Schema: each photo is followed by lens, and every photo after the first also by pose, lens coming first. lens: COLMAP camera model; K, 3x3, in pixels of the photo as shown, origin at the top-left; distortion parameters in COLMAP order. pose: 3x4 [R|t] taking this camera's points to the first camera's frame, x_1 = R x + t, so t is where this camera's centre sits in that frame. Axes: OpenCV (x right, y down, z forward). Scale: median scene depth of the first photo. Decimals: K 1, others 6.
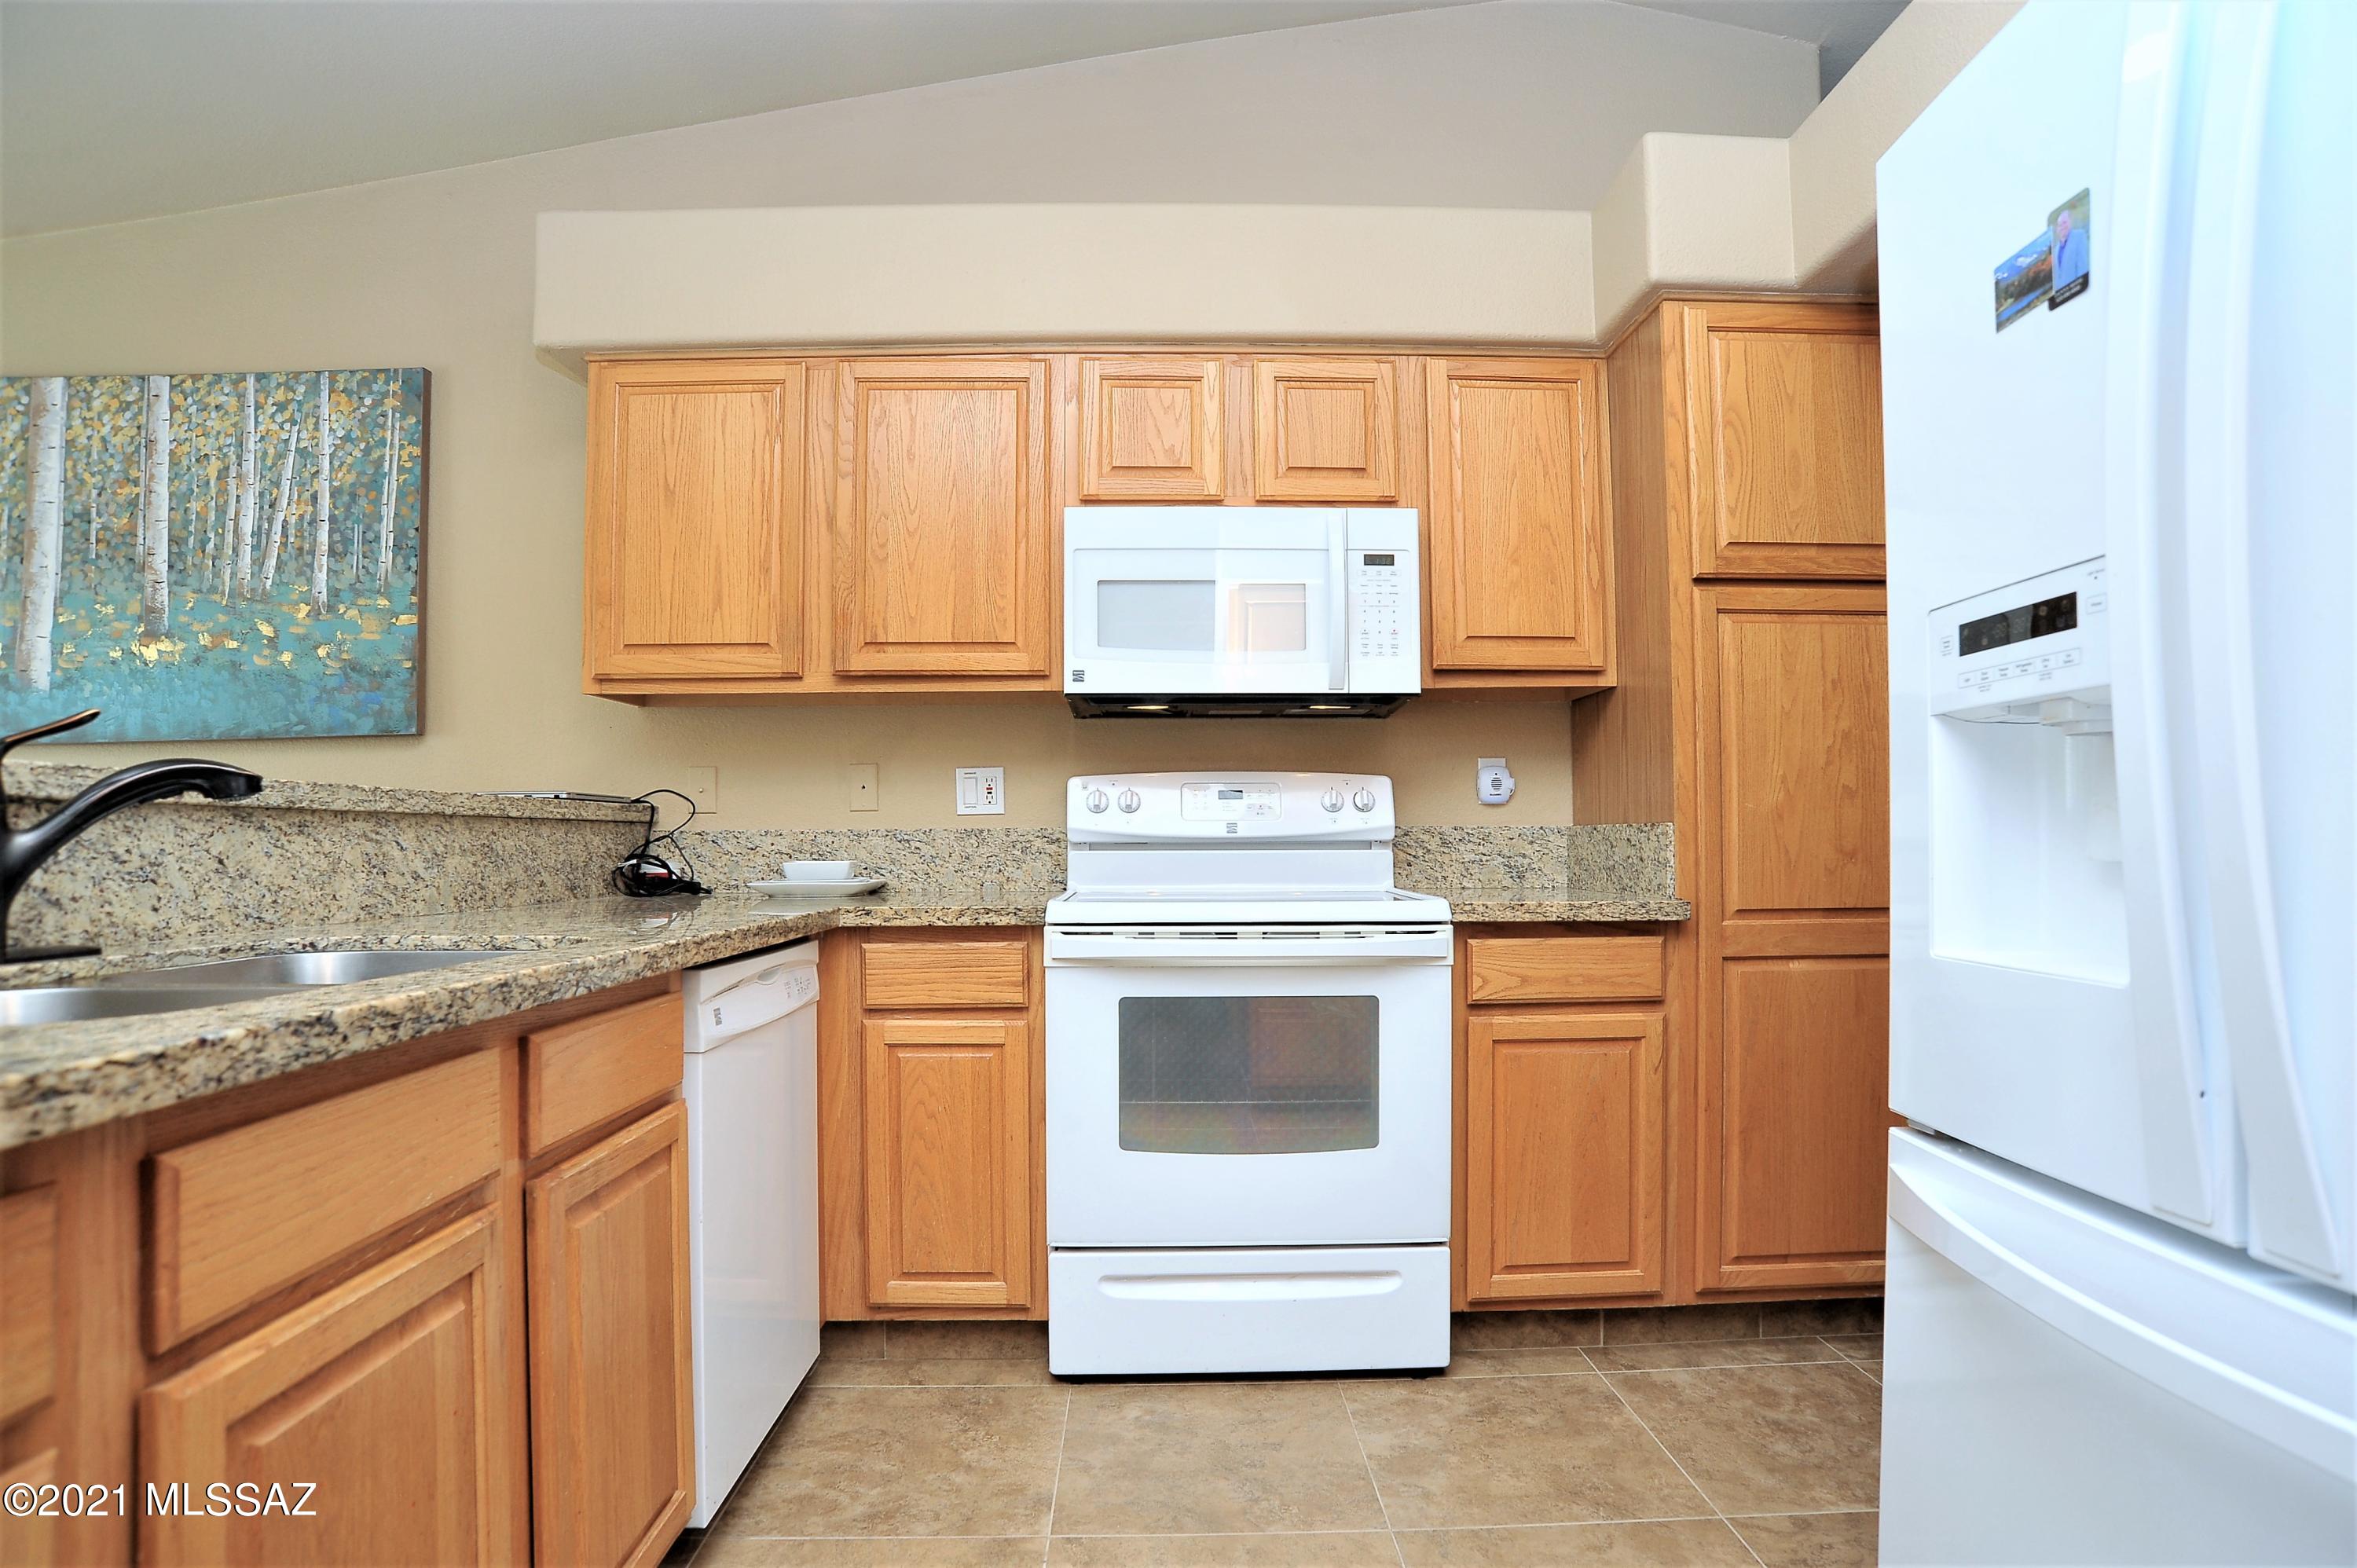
lens RADIAL K [[1206.3, 0, 1177.5], [0, 1206.3, 817.1], [0, 0, 1]] dist [-0.096966, 0.046176]
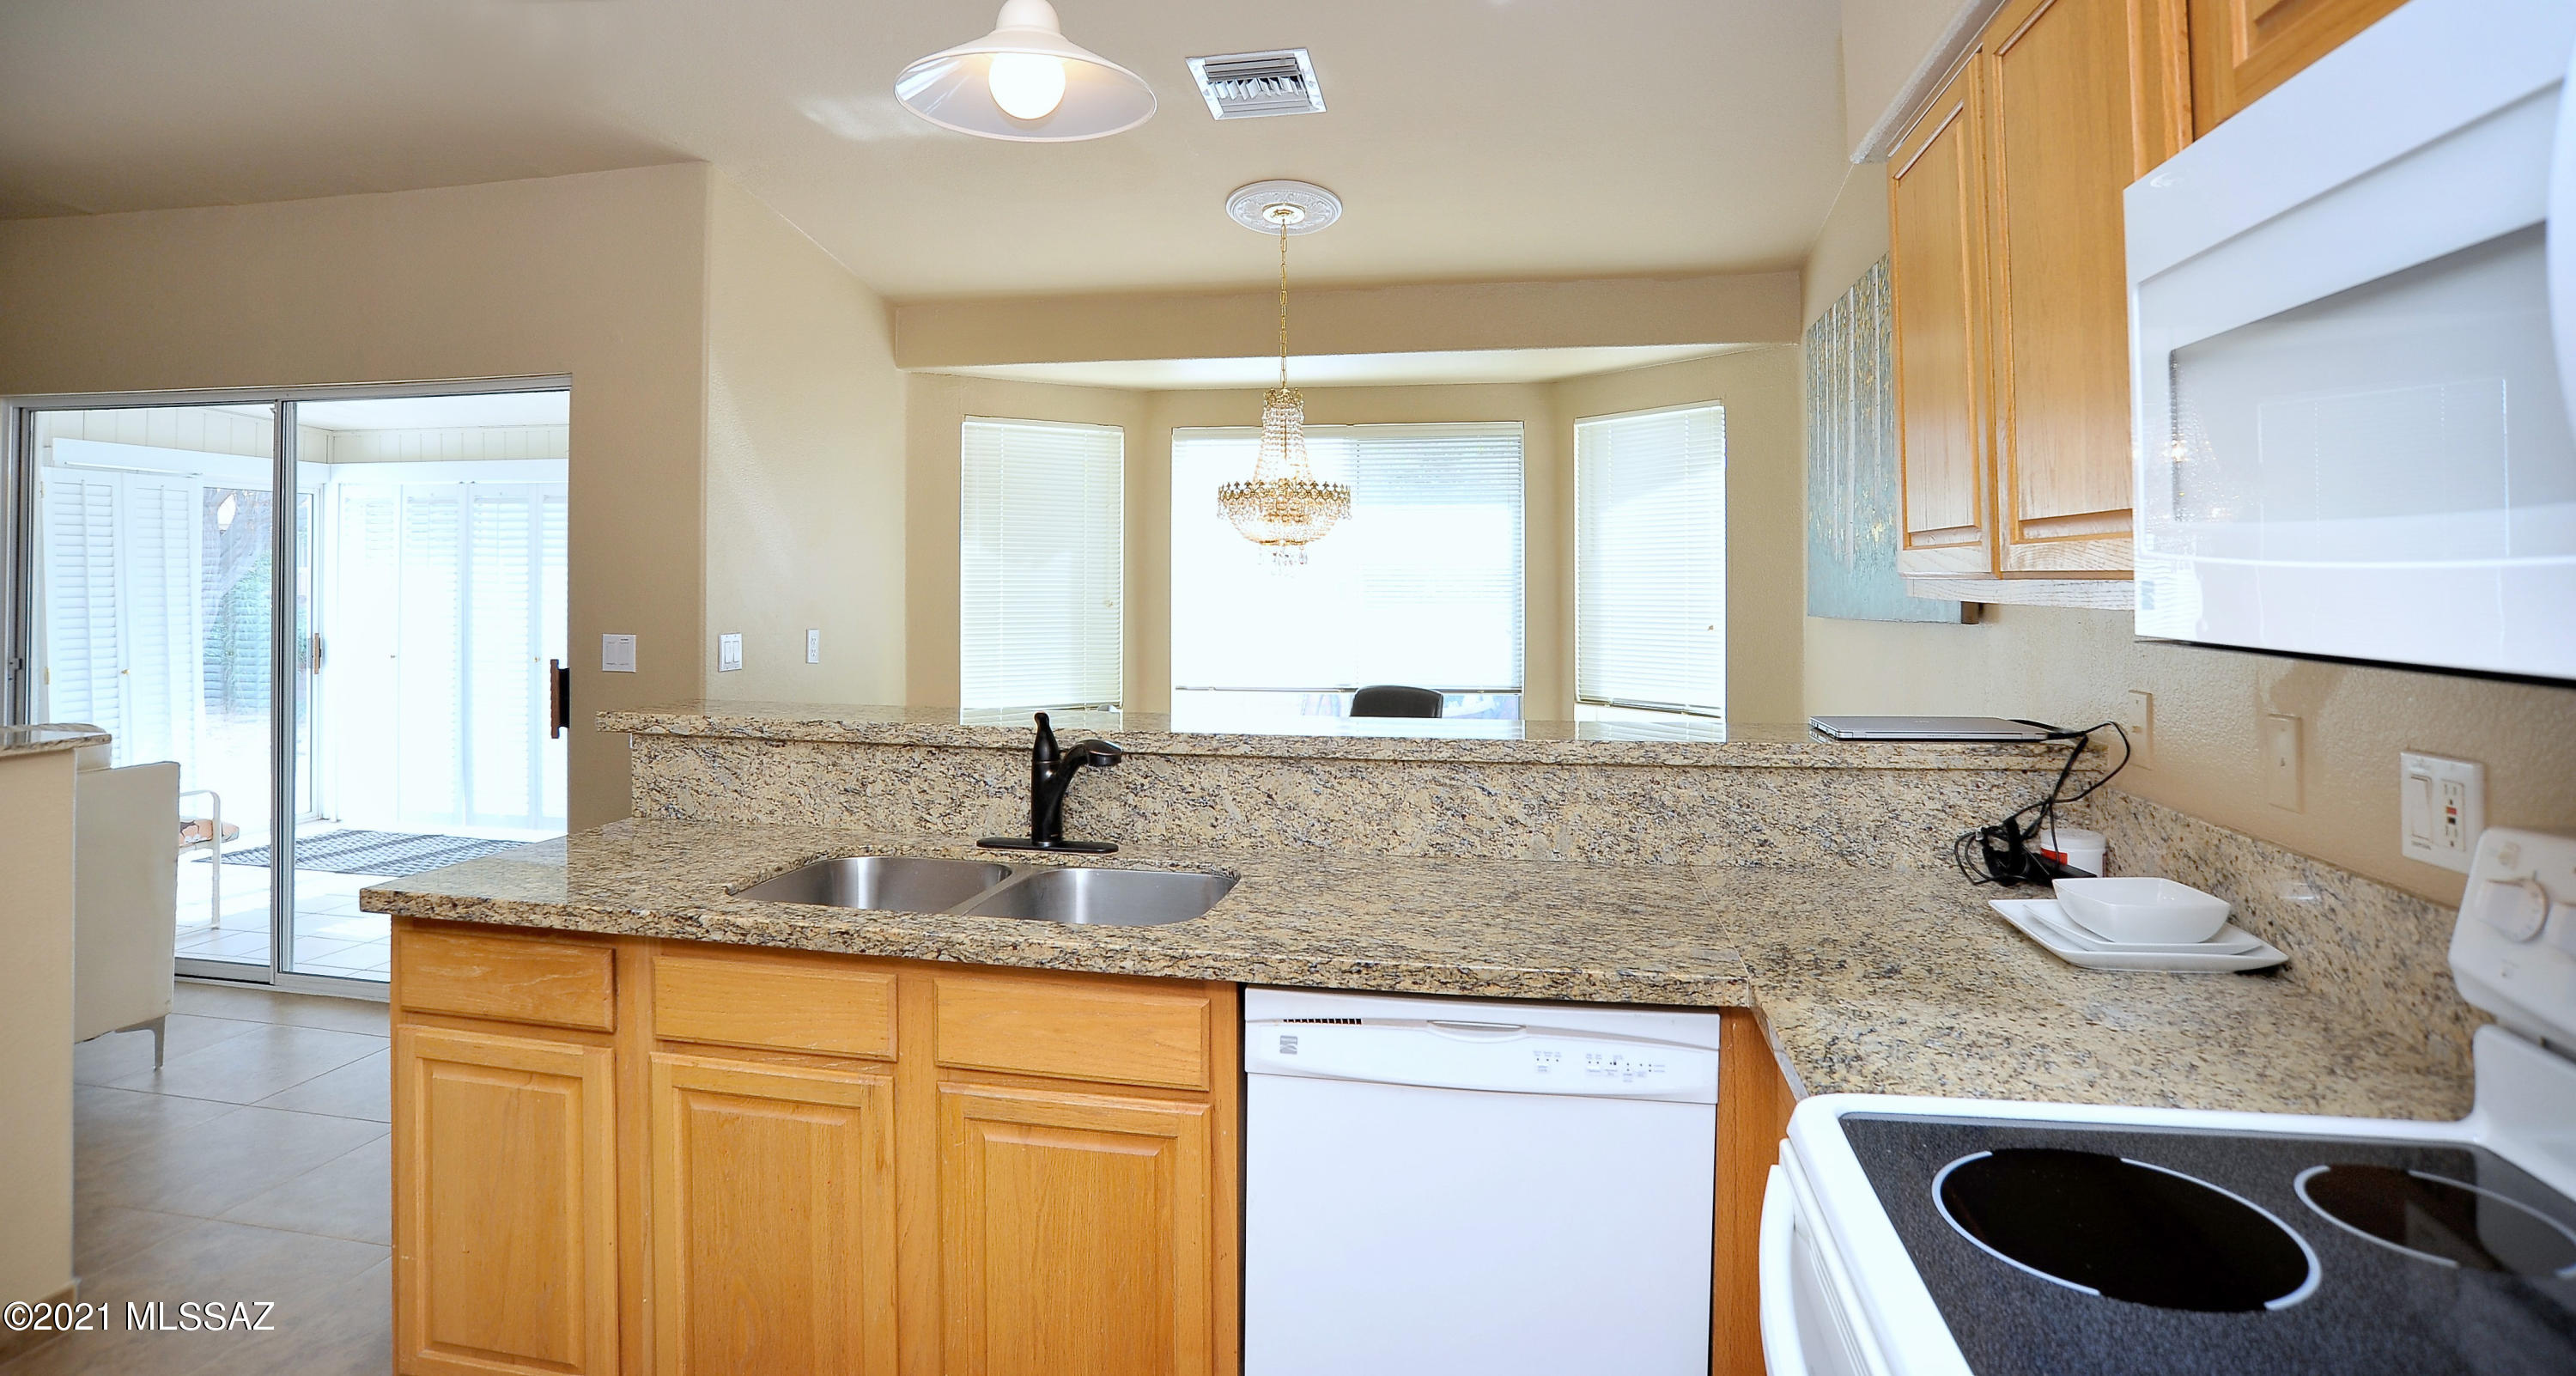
lens RADIAL K [[1317.9, 0, 1281.9], [0, 1317.9, 564.5], [0, 0, 1]] dist [-0.119828, 0.061940]
pose [[-0.212127, -0.006011, -0.977224, 0.374591], [0.021242, 0.999716, -0.010760, -0.120887], [0.977011, -0.023040, -0.211939, 0.756344]]
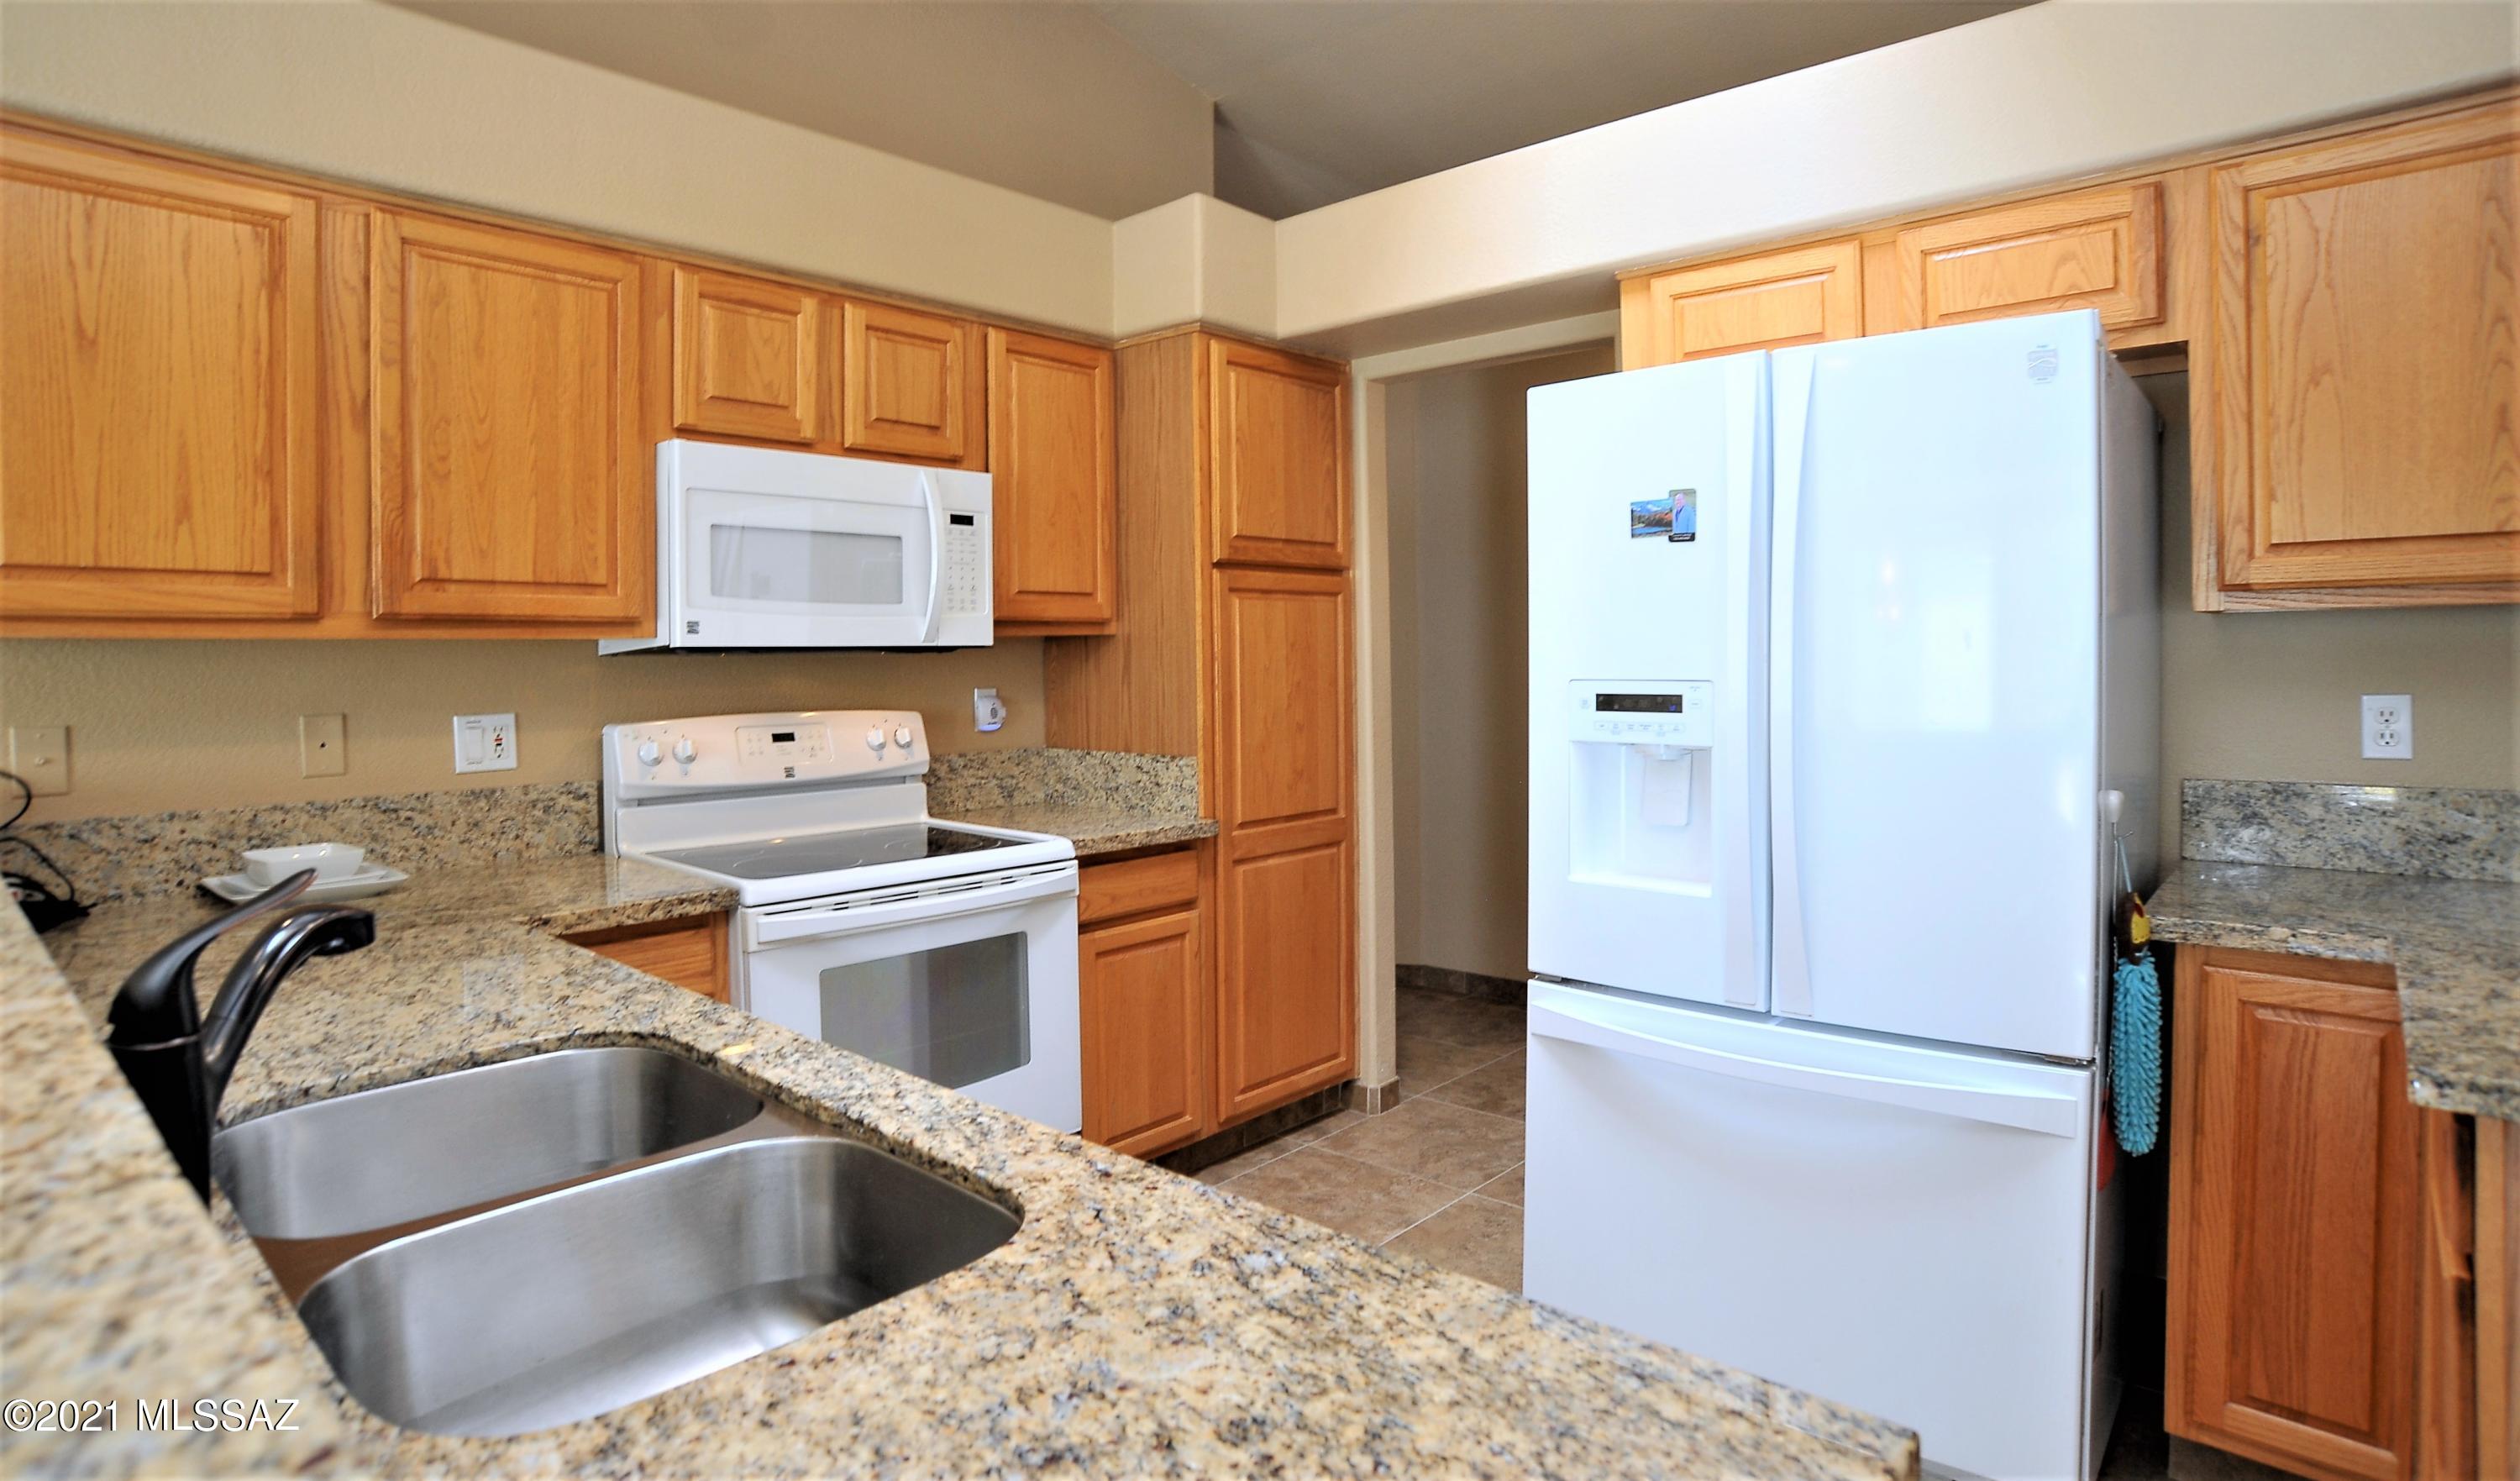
lens RADIAL K [[1309.9, 0, 1255.5], [0, 1309.9, 681.8], [0, 0, 1]] dist [-0.104367, 0.050218]
pose [[0.681767, -0.017427, 0.731362, -0.477955], [-0.007033, 0.999514, 0.030373, -0.102091], [-0.731536, -0.025851, 0.681313, 0.015322]]
